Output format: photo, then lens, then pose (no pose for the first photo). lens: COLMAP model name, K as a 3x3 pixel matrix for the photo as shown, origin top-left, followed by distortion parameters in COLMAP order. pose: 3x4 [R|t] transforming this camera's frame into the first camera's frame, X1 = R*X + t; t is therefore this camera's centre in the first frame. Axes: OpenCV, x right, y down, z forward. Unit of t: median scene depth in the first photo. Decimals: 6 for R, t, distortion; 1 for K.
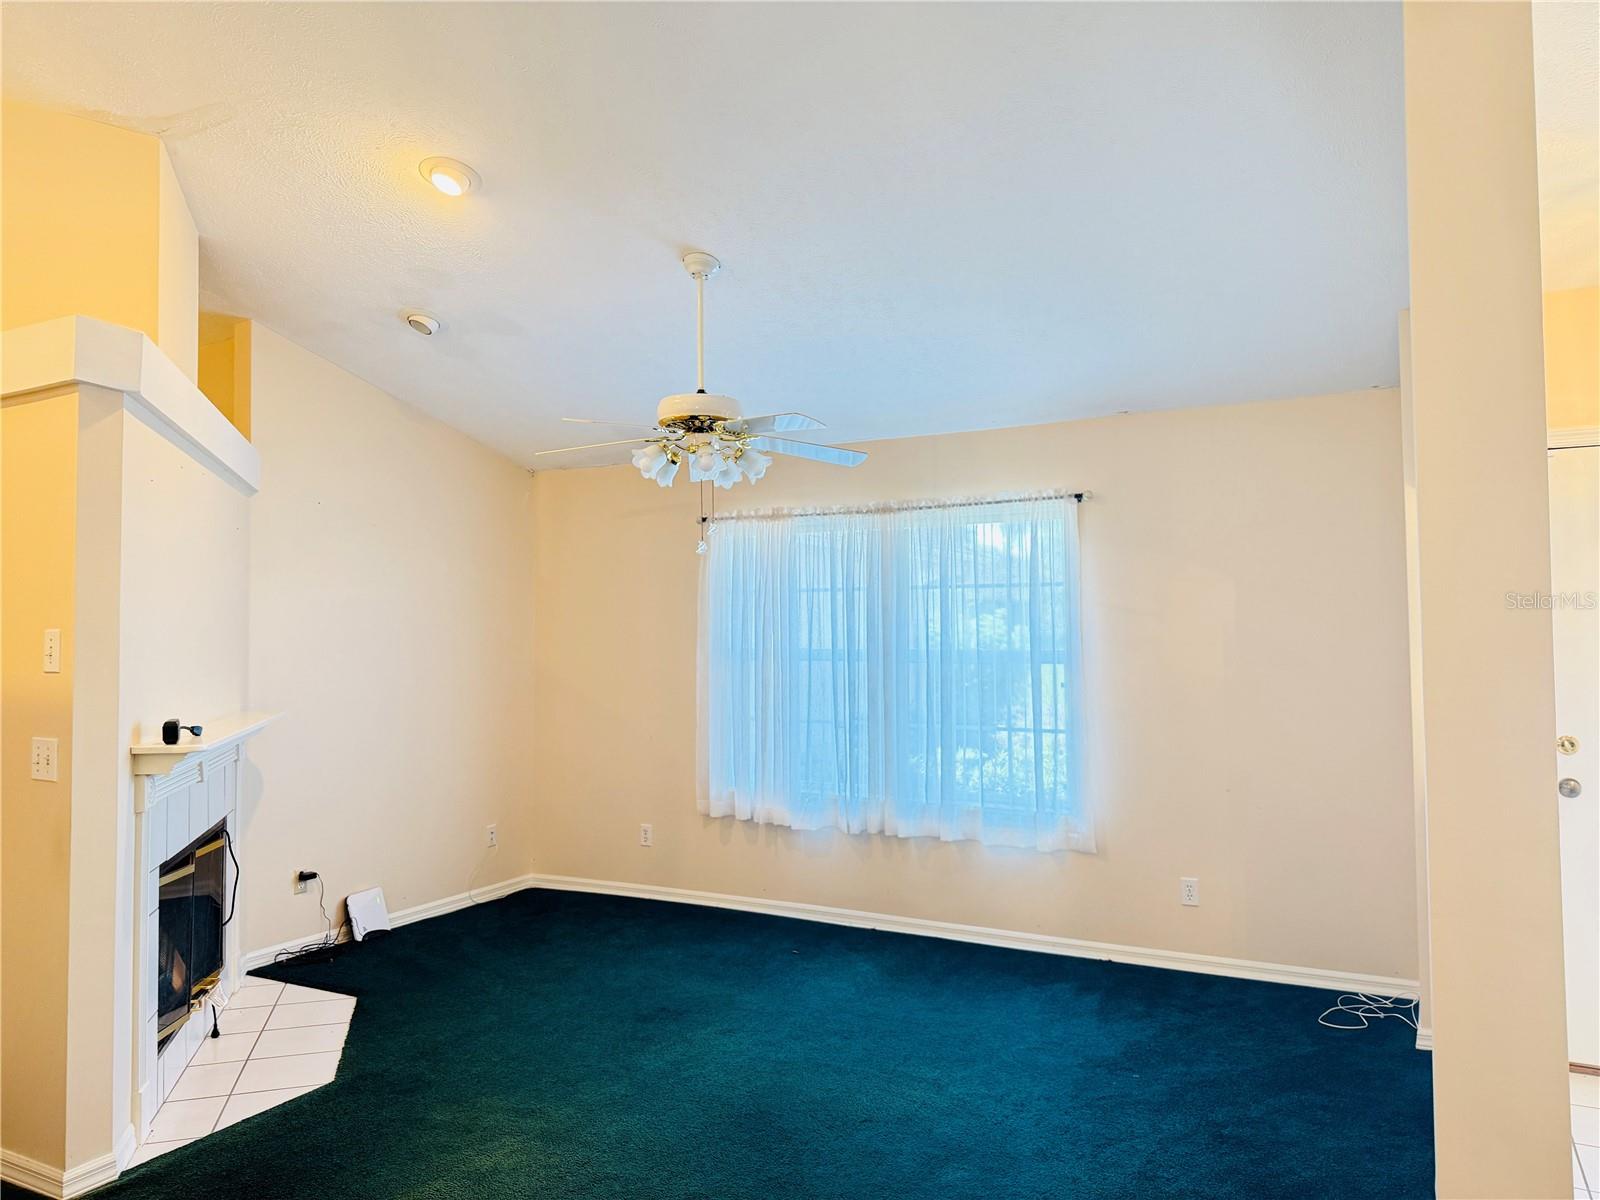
lens RADIAL K [[1129.3, 0, 798.3], [0, 1129.3, 596.3], [0, 0, 1]] dist [0.045222, -0.060095]
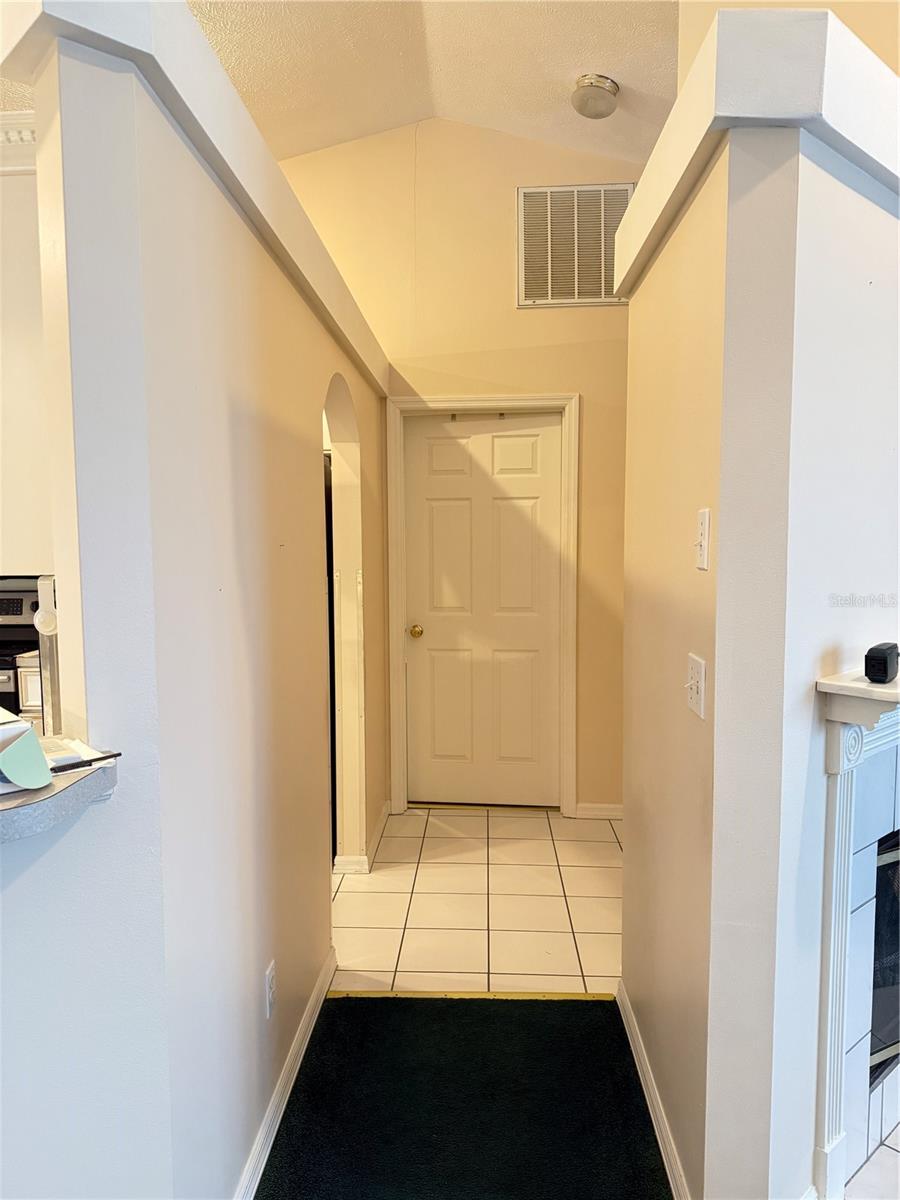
lens RADIAL K [[847.0, 0, 446.4], [0, 847.0, 601.9], [0, 0, 1]] dist [0.045222, -0.060095]
pose [[0.454080, 0.067360, -0.888411, -0.229876], [0.025738, 0.995730, 0.088653, 0.033008], [0.890589, -0.063122, 0.450408, 0.561743]]
